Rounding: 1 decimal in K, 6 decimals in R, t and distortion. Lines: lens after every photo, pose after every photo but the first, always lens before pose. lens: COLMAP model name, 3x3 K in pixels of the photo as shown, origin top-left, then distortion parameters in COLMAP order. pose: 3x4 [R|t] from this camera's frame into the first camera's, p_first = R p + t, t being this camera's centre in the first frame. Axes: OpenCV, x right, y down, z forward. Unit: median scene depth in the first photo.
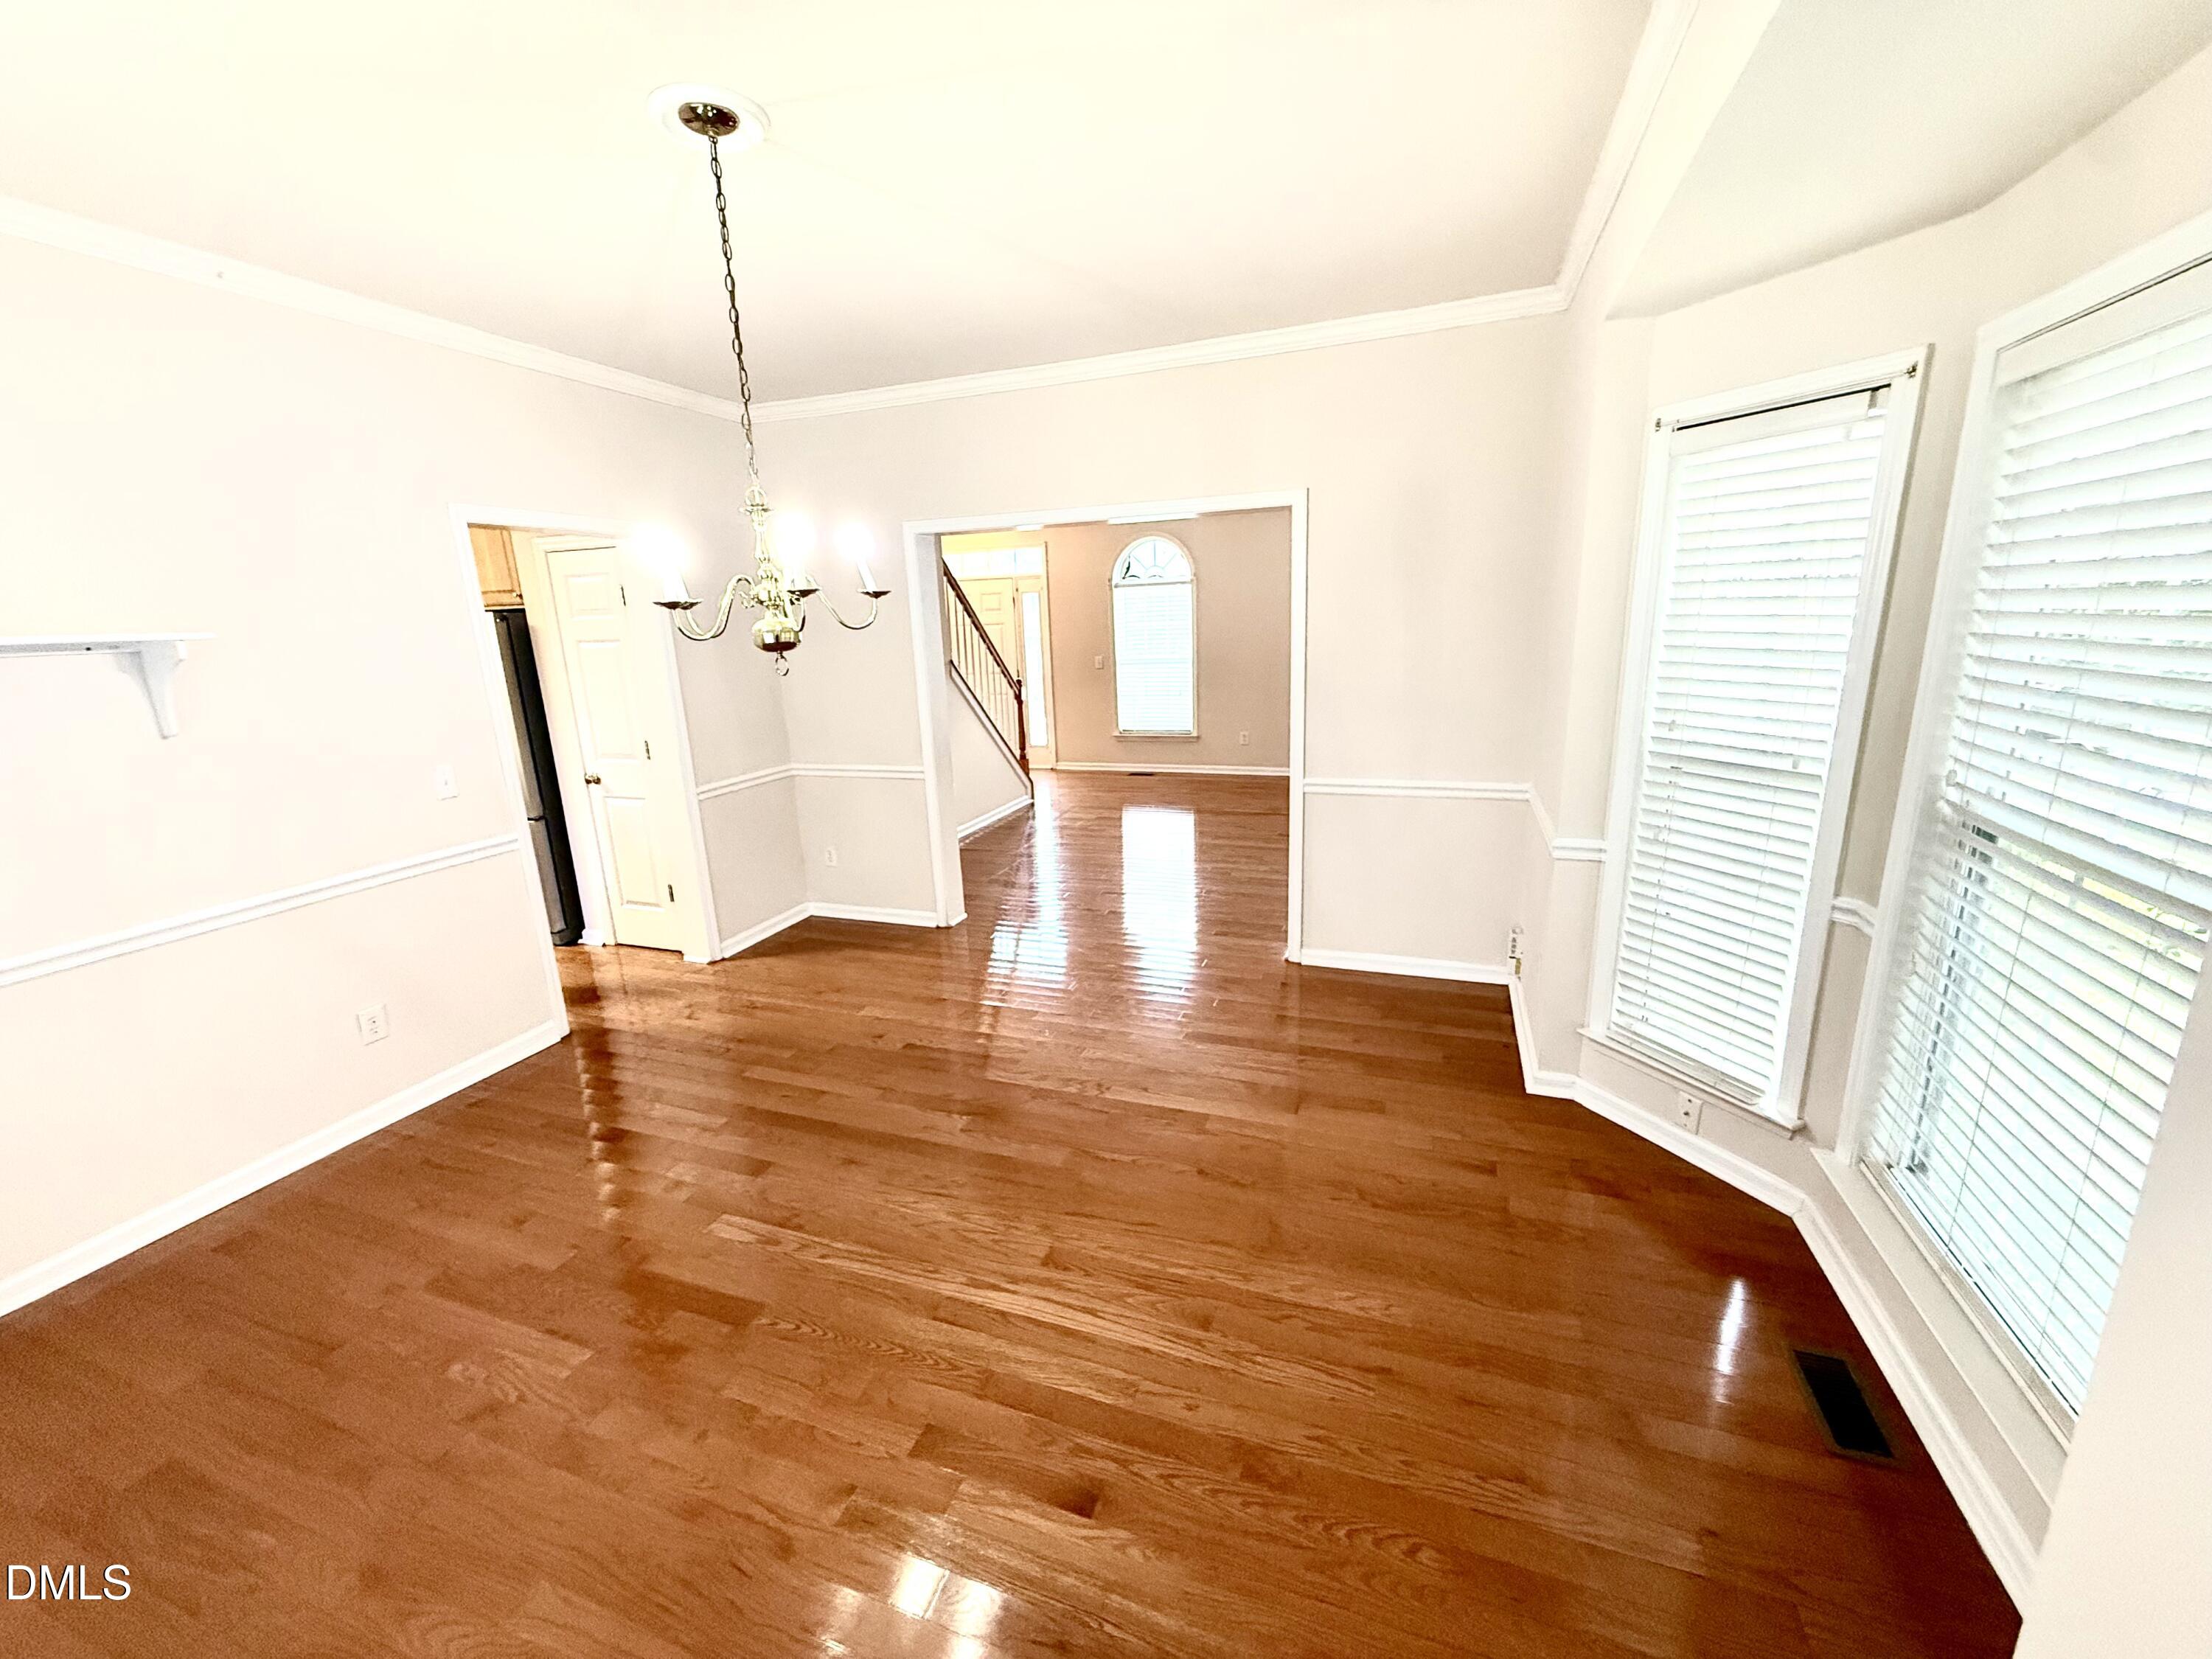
lens RADIAL K [[881.2, 0, 1101.6], [0, 881.2, 836.3], [0, 0, 1]] dist [-0.002806, 0.000661]
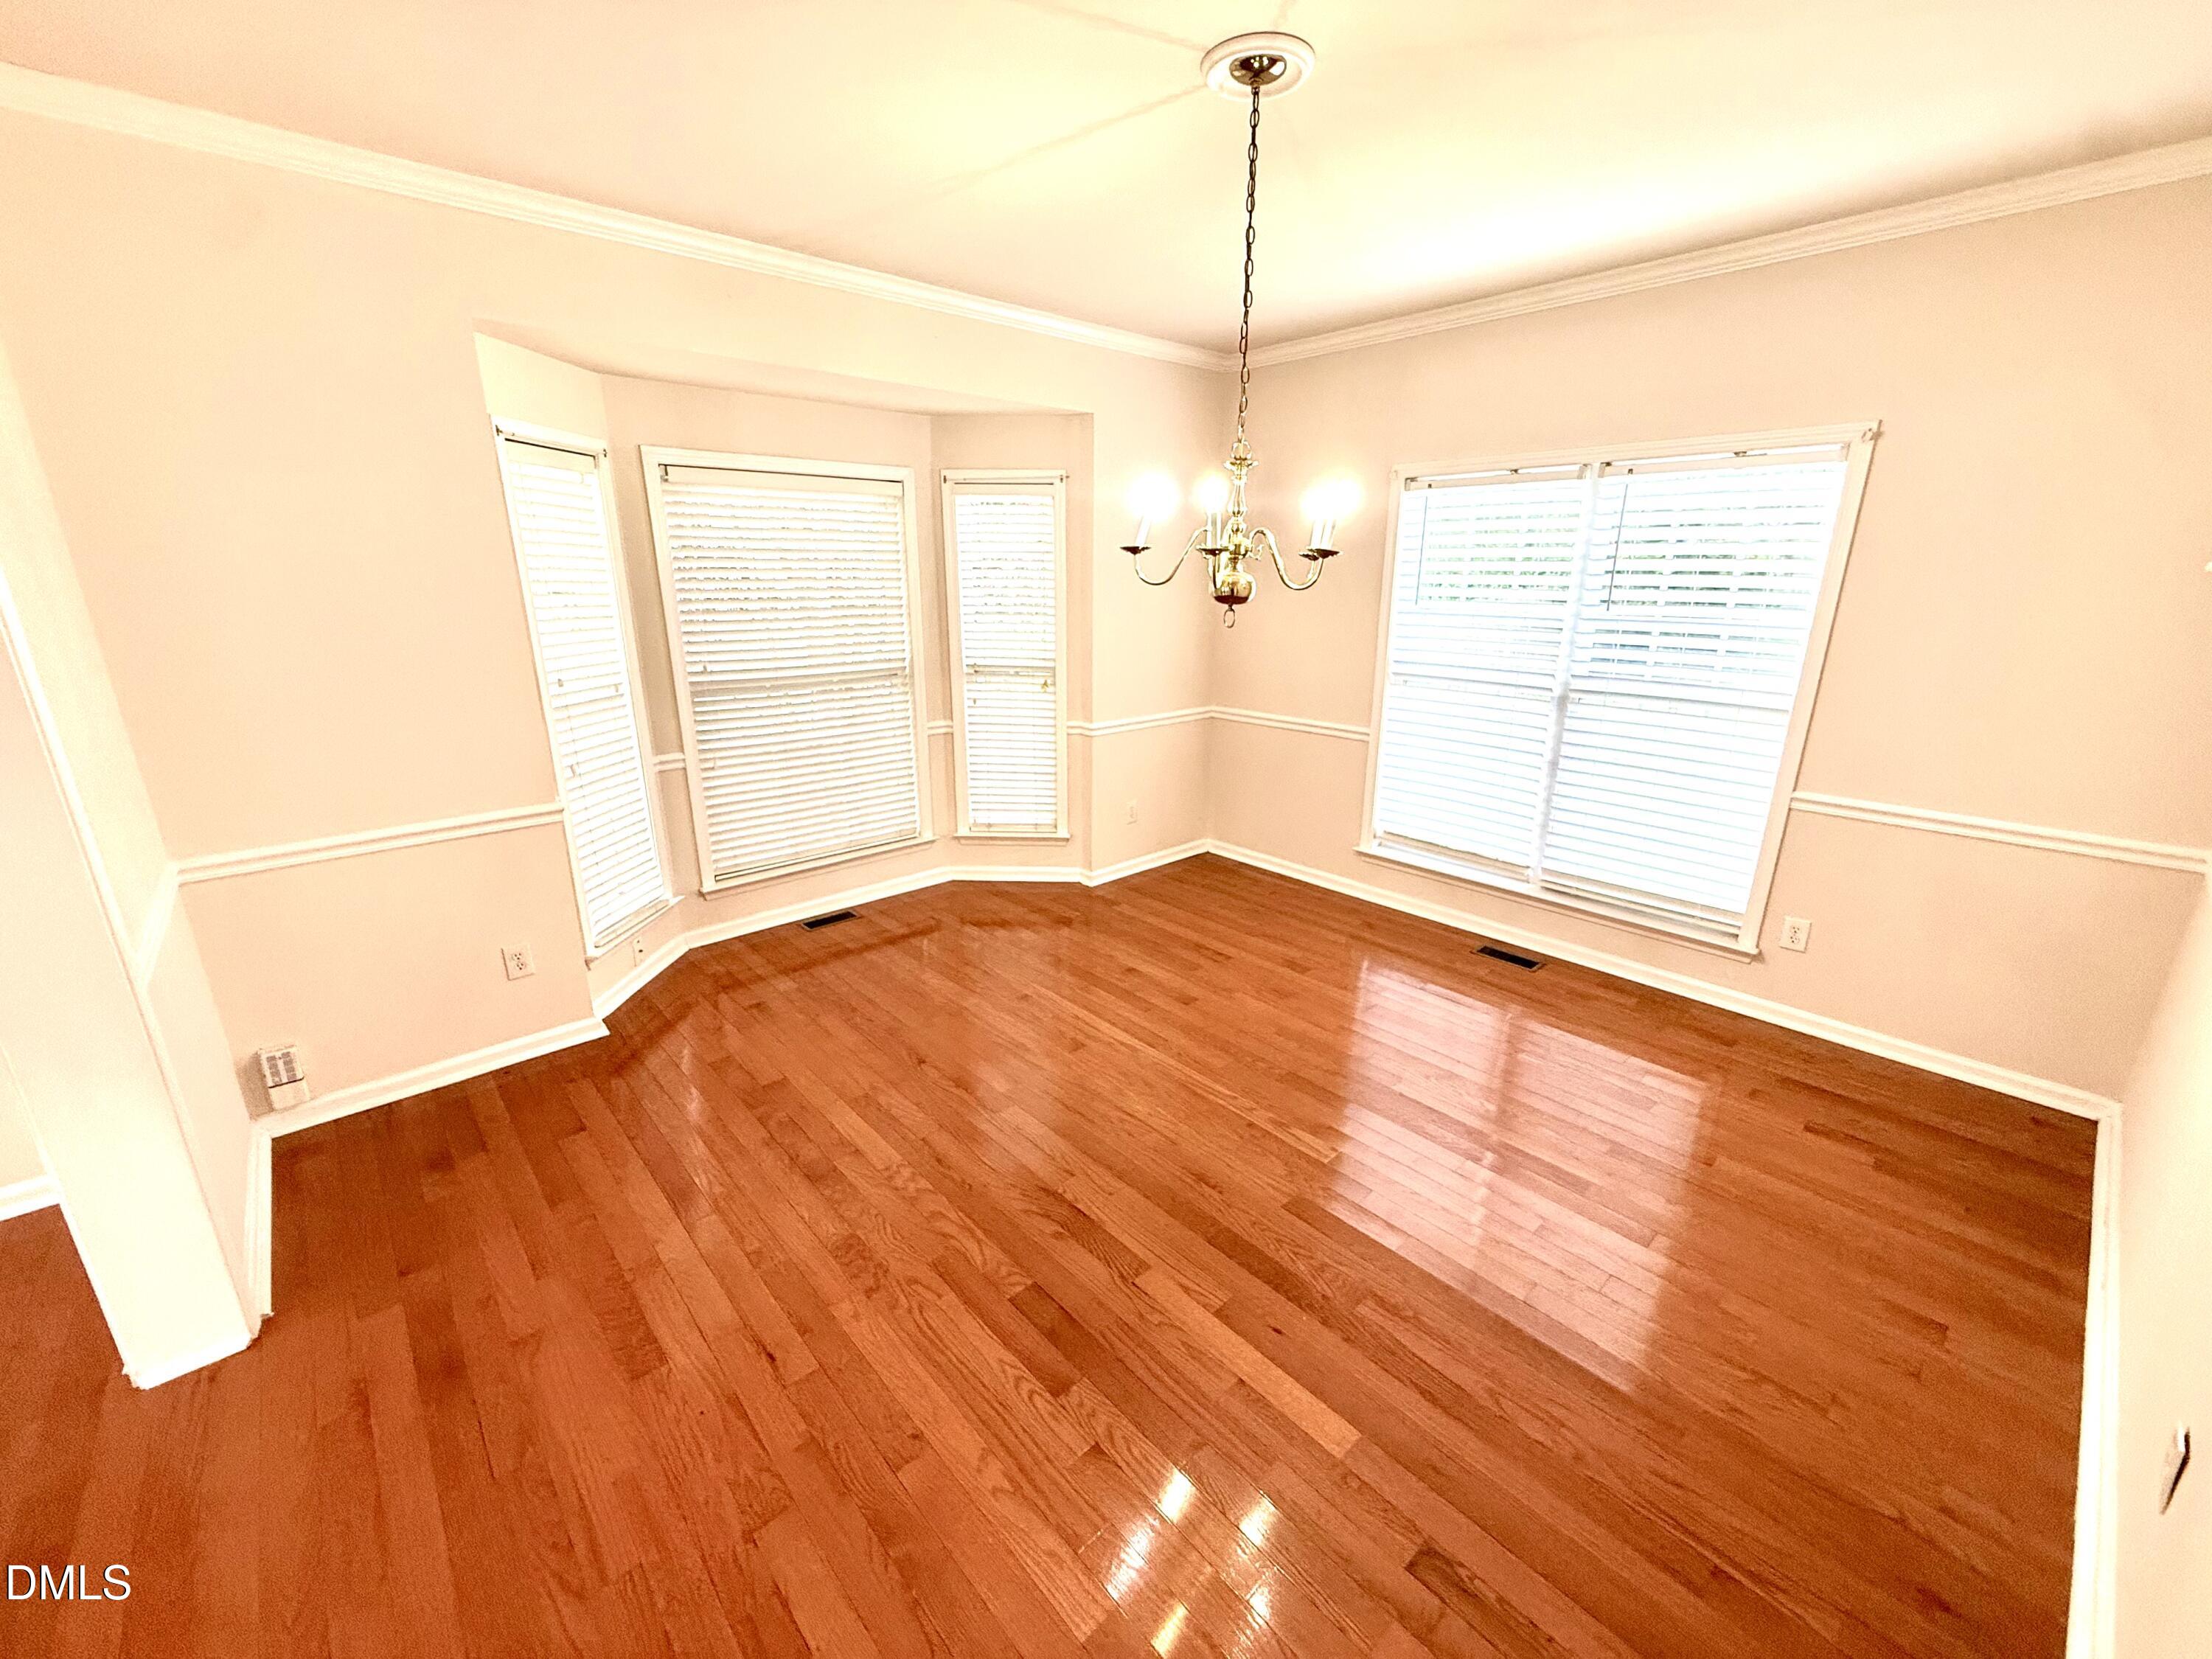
lens RADIAL K [[881.2, 0, 1100.5], [0, 881.2, 837.6], [0, 0, 1]] dist [-0.002806, 0.000661]
pose [[-0.887479, -0.098157, 0.450274, -0.673401], [0.143563, 0.869551, 0.472516, -0.447947], [-0.437917, 0.483990, -0.757616, 1.849622]]
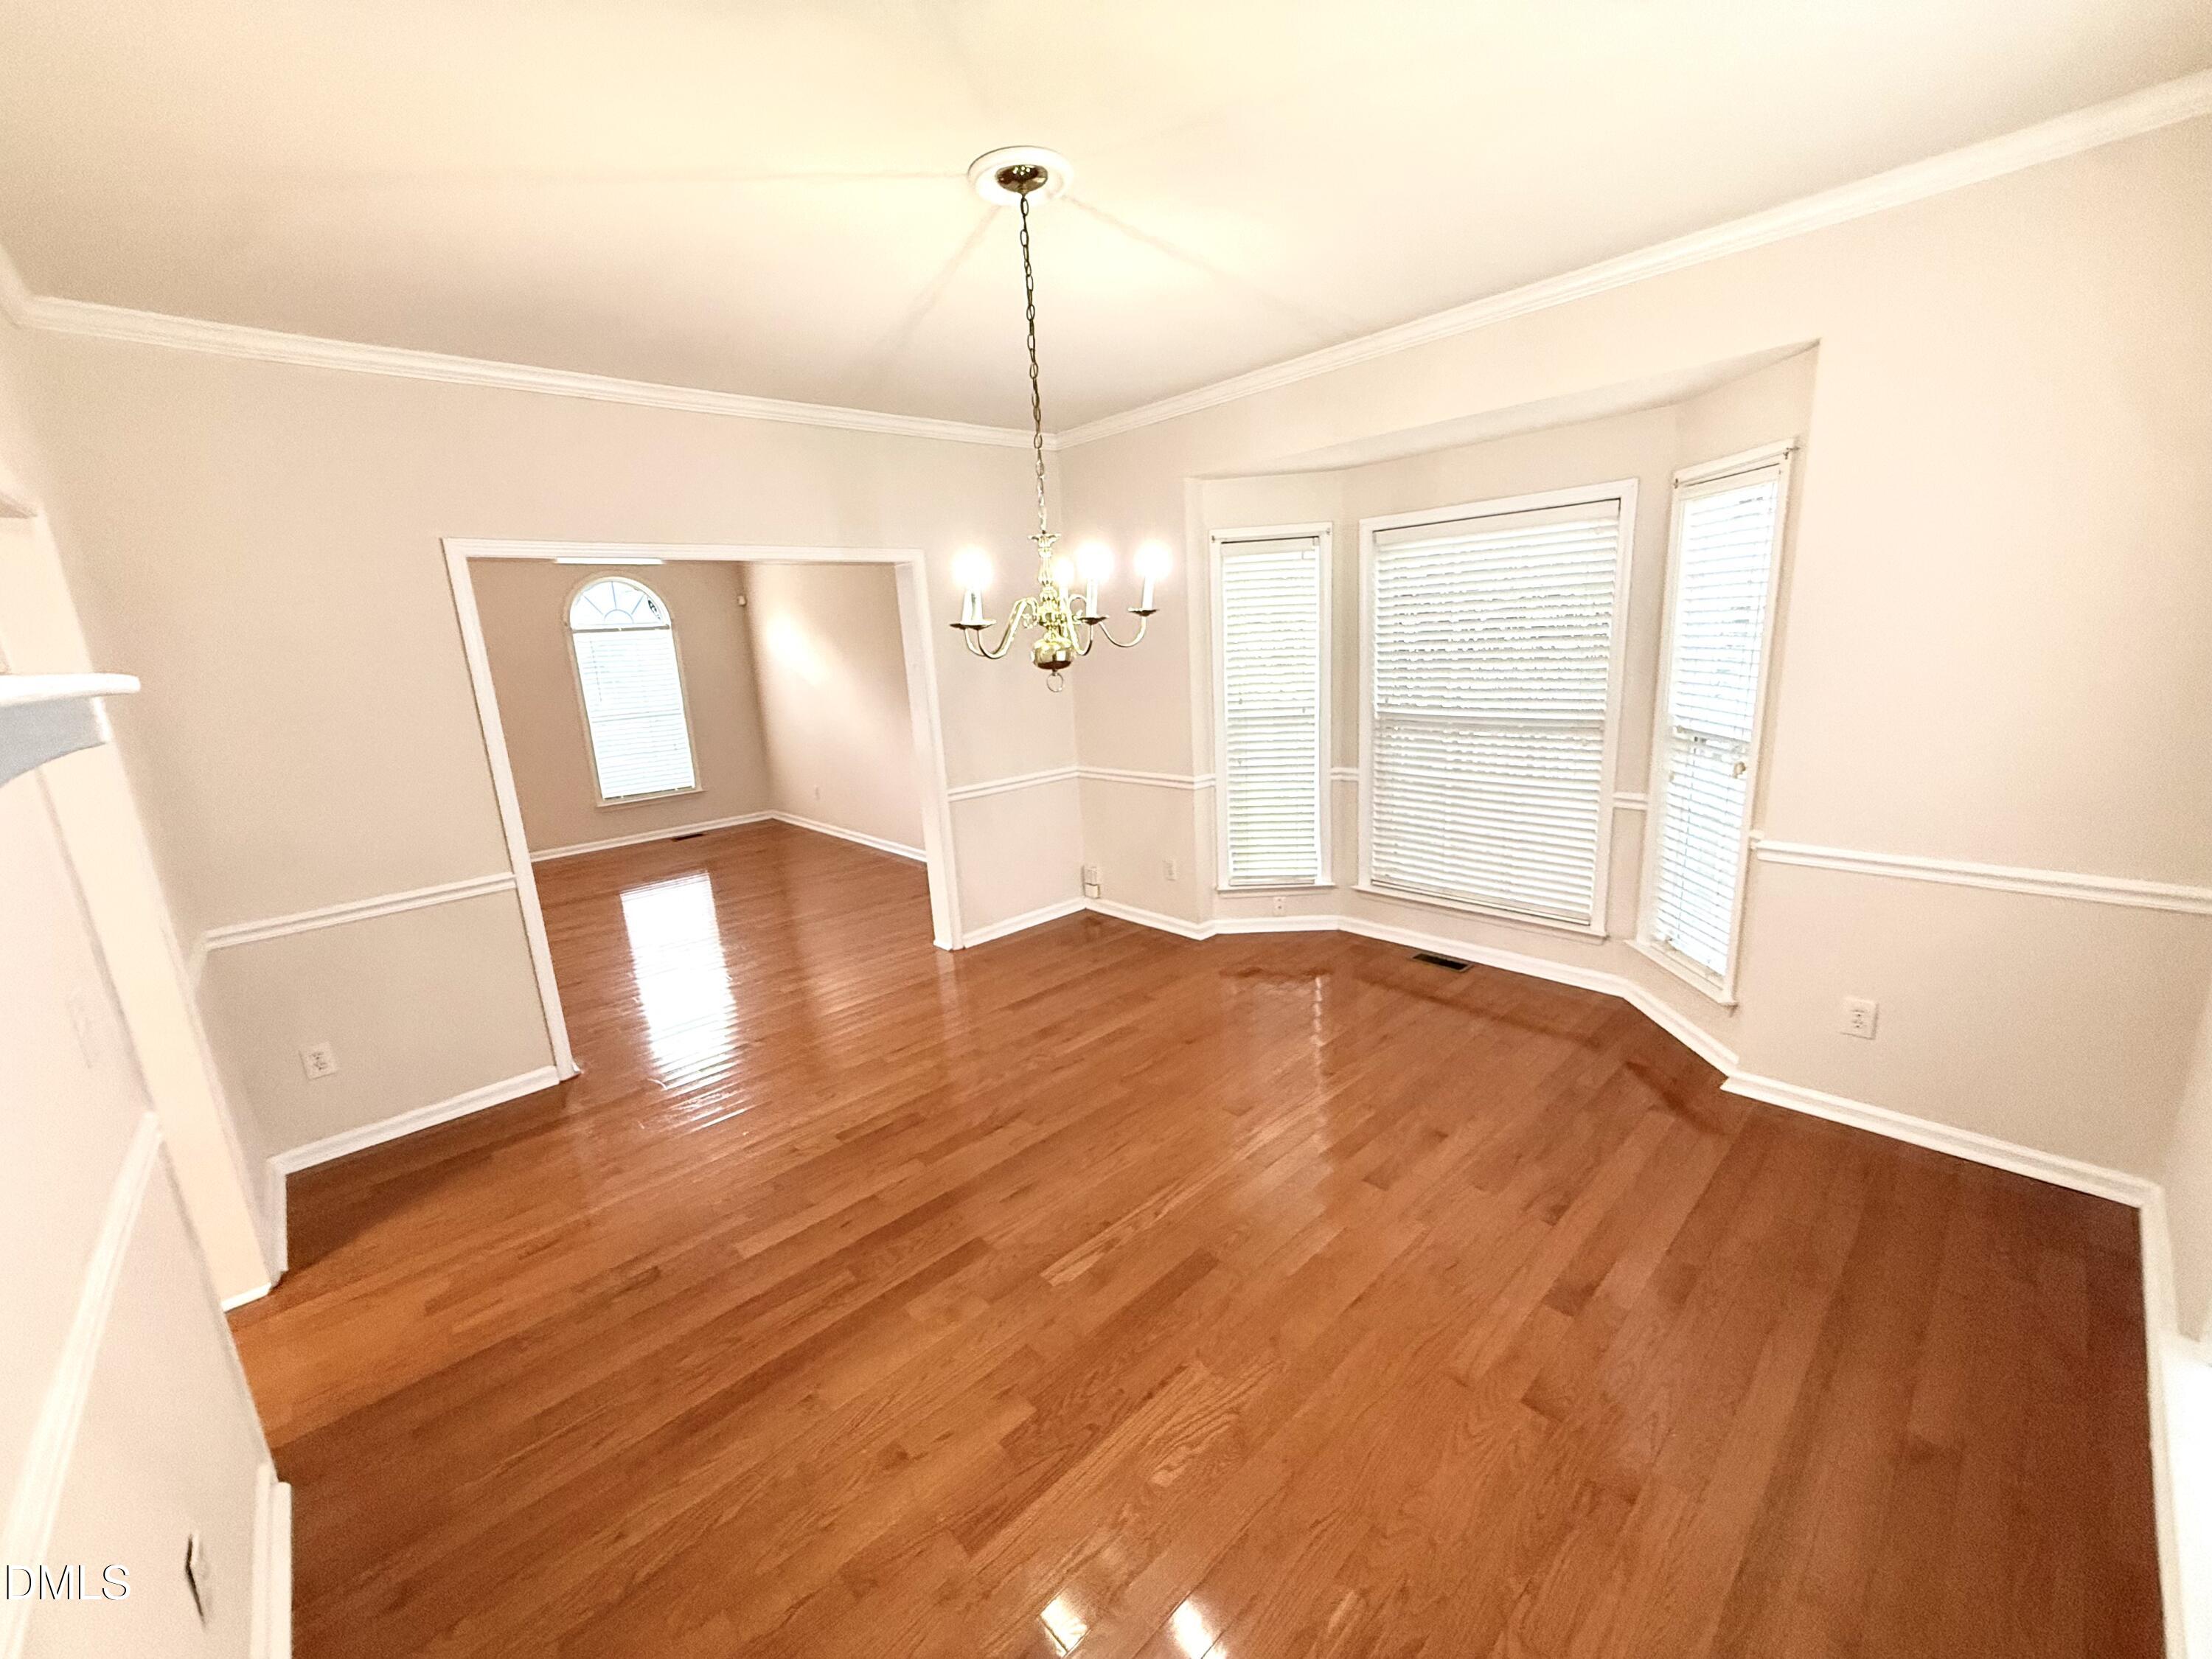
lens RADIAL K [[881.2, 0, 1099.3], [0, 881.2, 835.0], [0, 0, 1]] dist [-0.002806, 0.000661]
pose [[0.452743, -0.189656, 0.871237, -1.221607], [0.256736, 0.963464, 0.076318, -0.078789], [-0.853879, 0.189126, 0.484893, 0.444230]]
